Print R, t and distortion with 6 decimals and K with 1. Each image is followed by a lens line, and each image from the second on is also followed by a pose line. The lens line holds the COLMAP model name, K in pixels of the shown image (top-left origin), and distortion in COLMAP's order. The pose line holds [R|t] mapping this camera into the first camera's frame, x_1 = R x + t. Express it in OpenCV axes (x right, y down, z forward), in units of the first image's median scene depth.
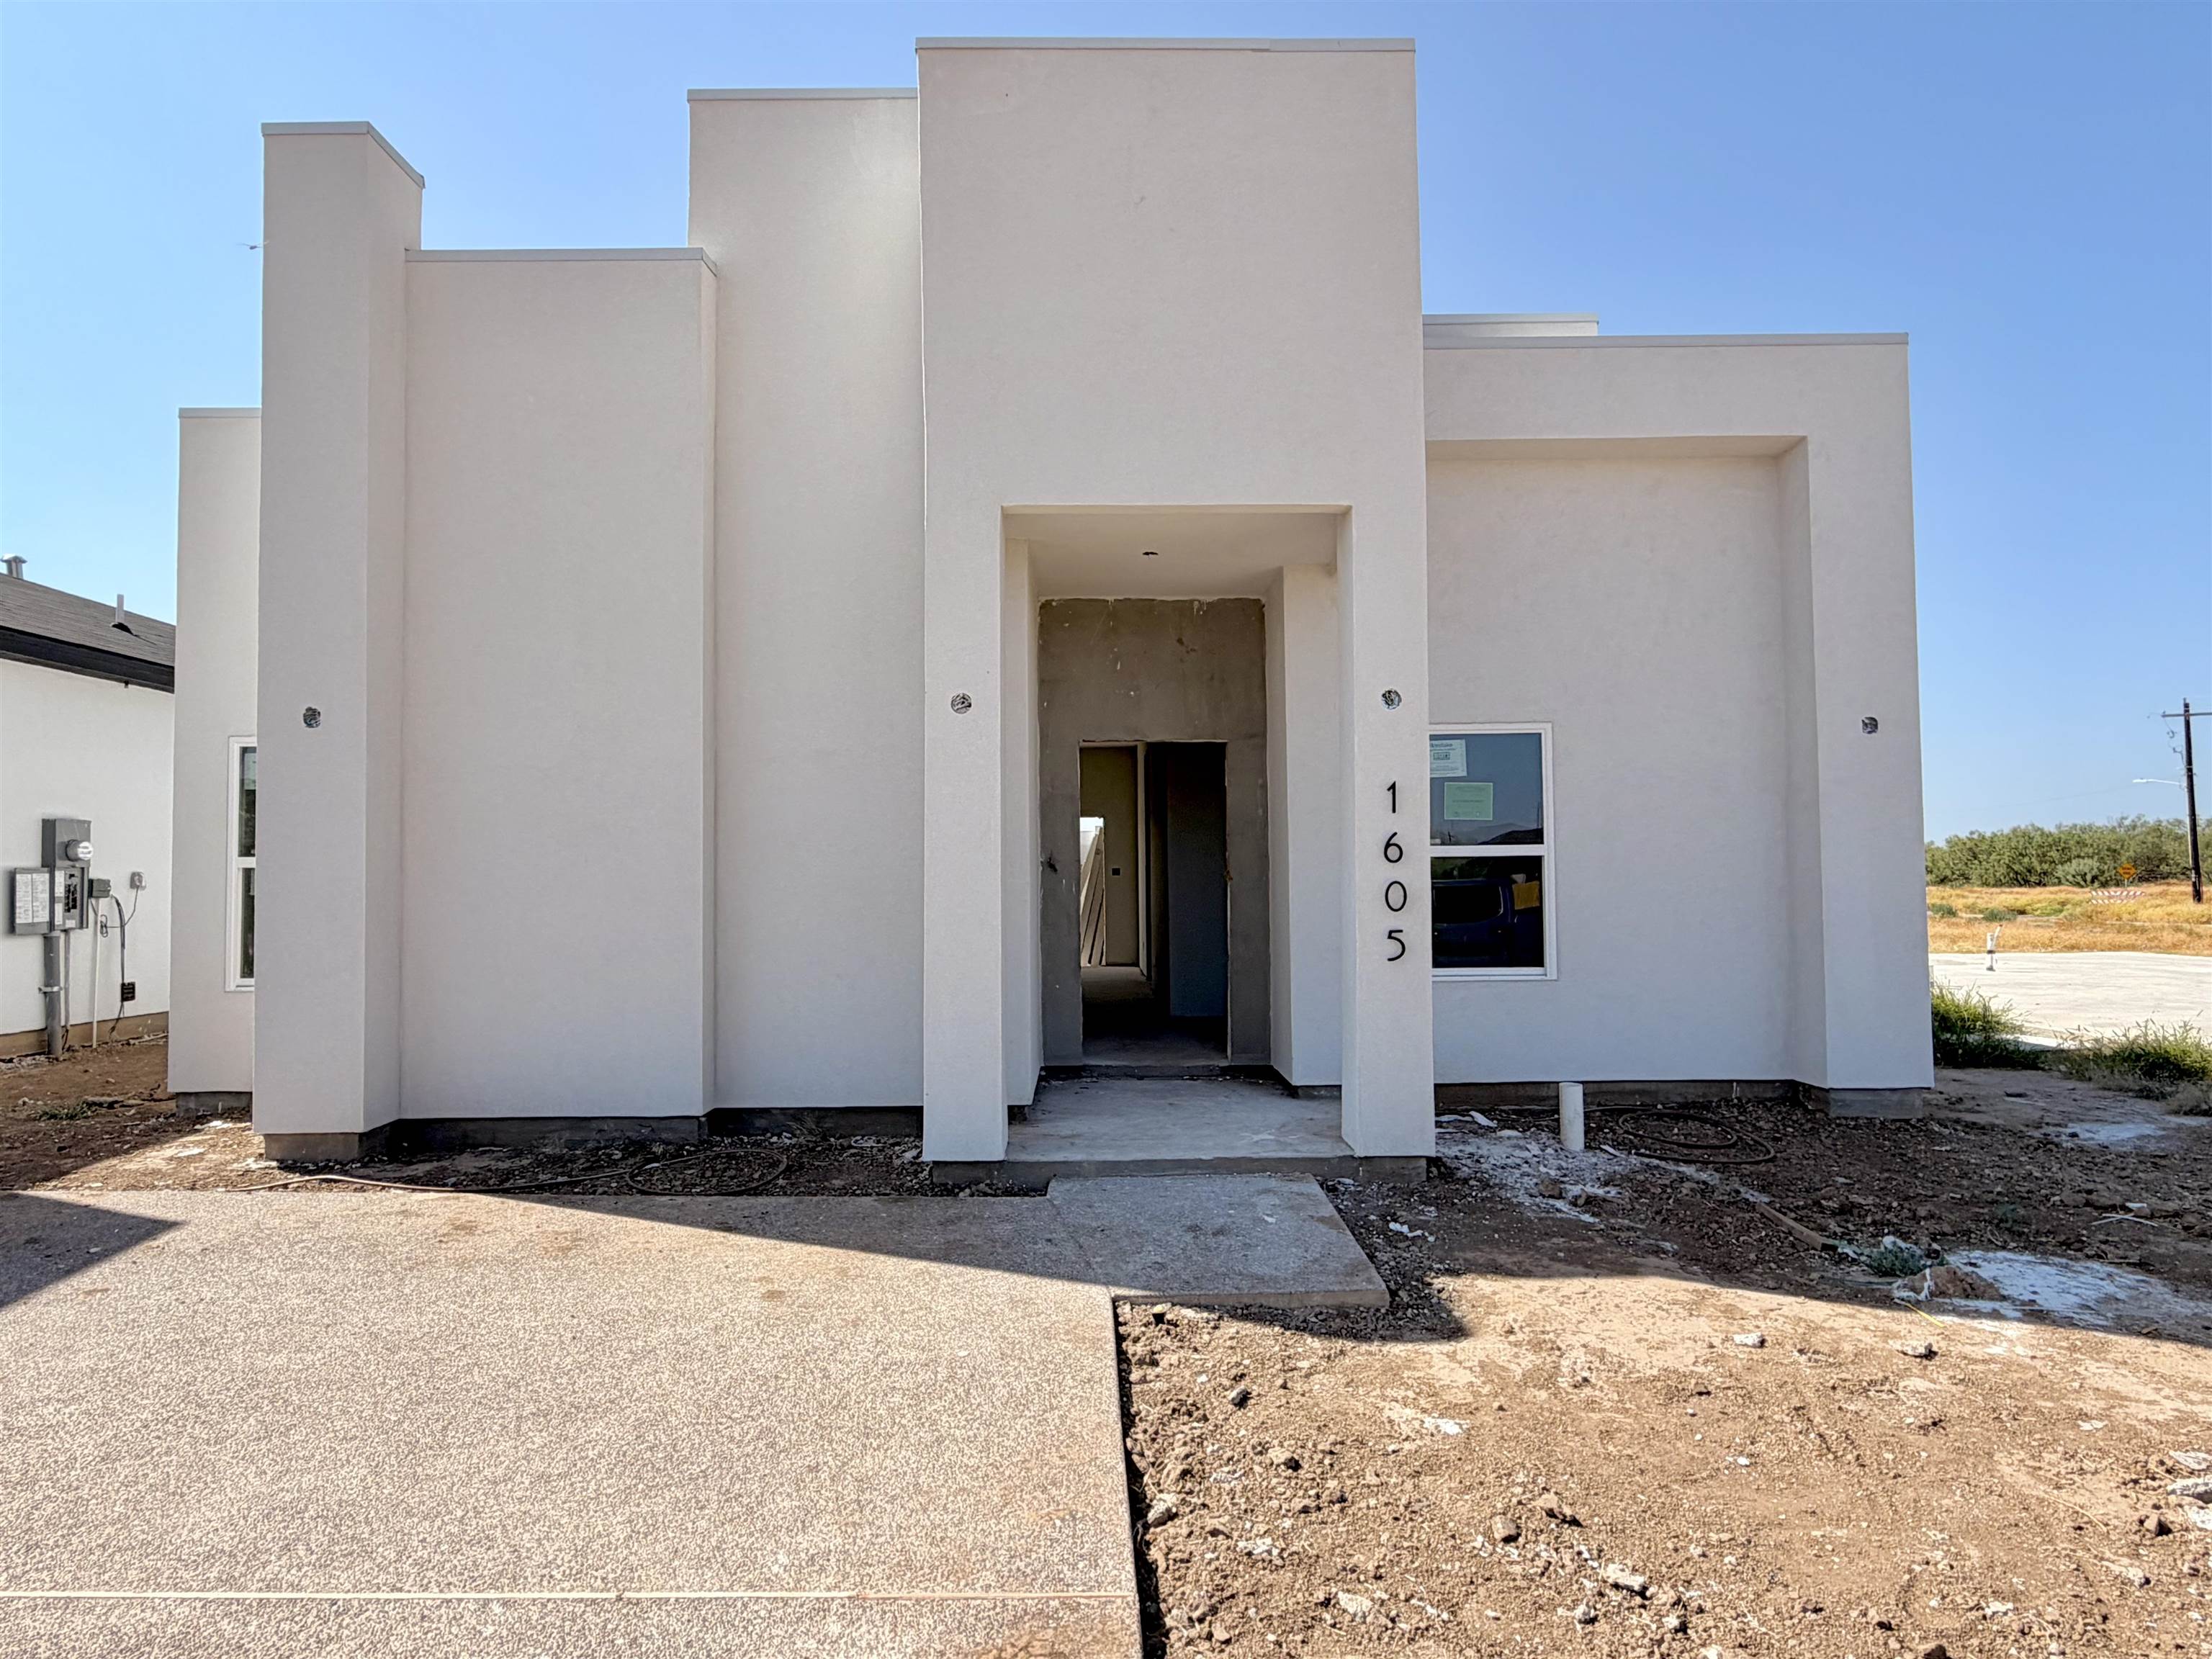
lens RADIAL K [[1291.2, 0, 1104.4], [0, 1291.2, 831.8], [0, 0, 1]] dist [-0.001087, -0.000813]
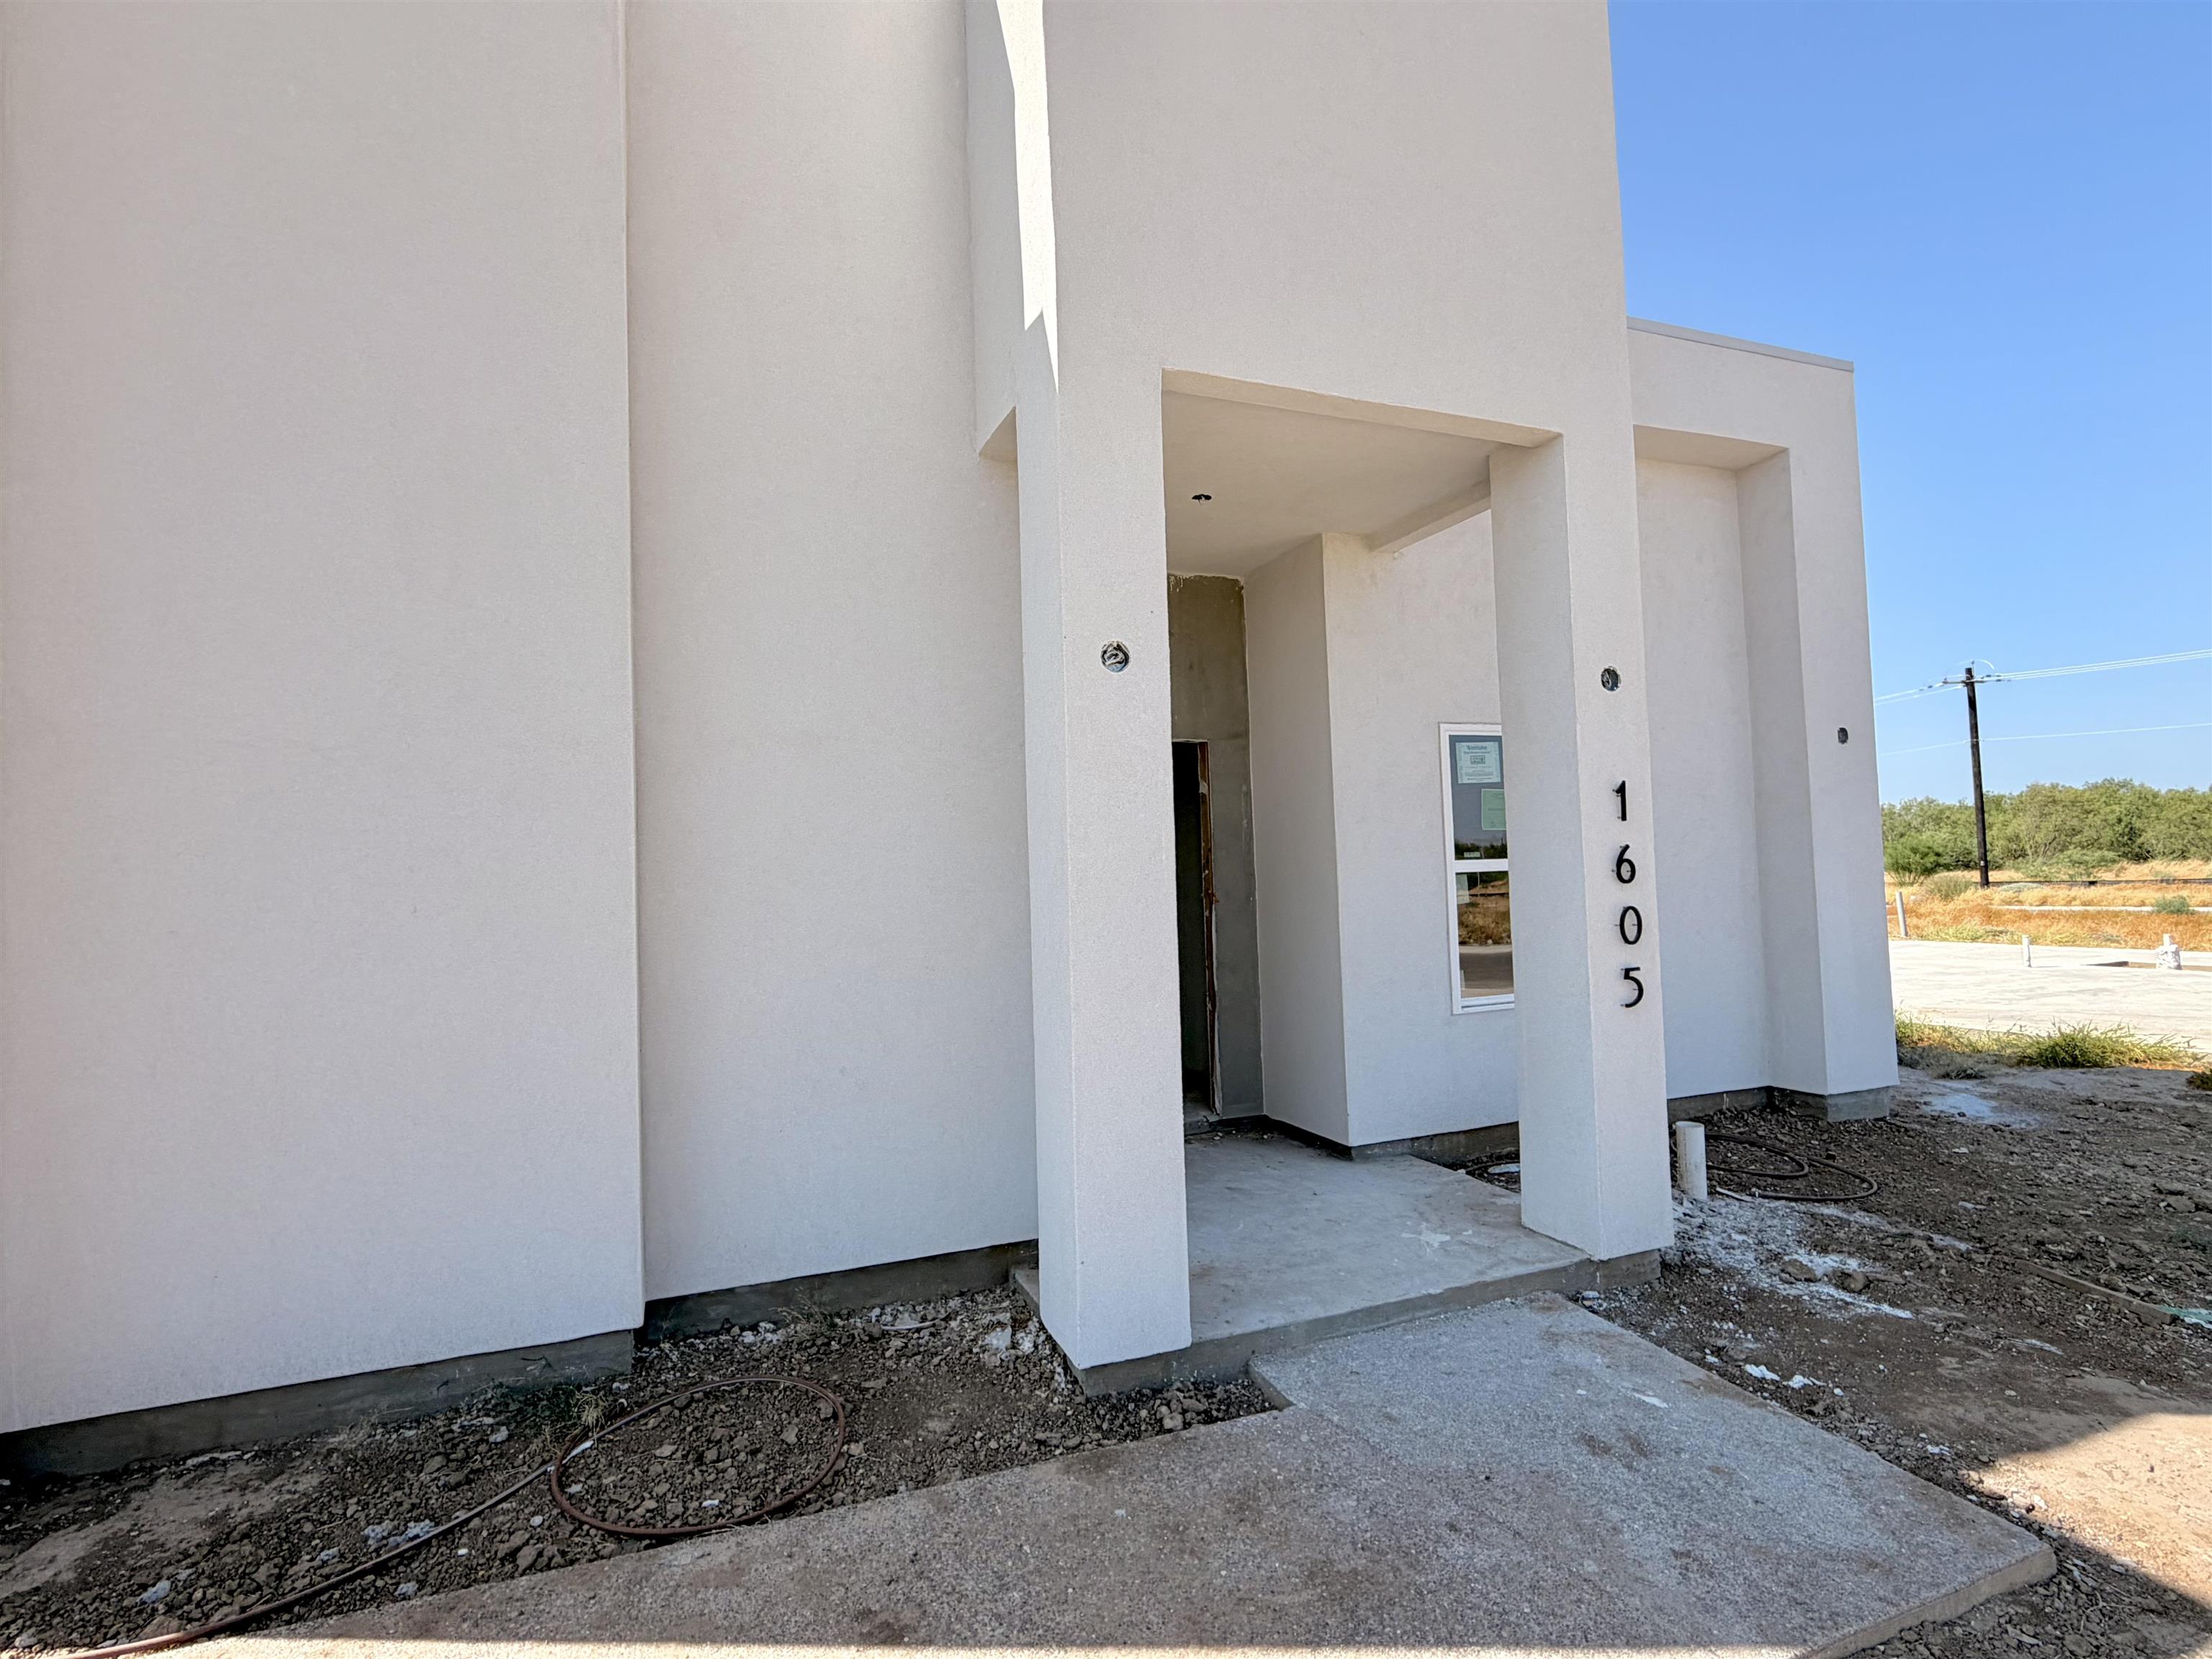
lens RADIAL K [[1080.8, 0, 1106.3], [0, 1080.8, 834.3], [0, 0, 1]] dist [-0.000926, -0.000063]
pose [[0.934692, -0.007200, 0.355385, -0.284175], [0.010306, 0.999923, -0.006845, -0.004680], [-0.355309, 0.010061, 0.934695, 0.444523]]
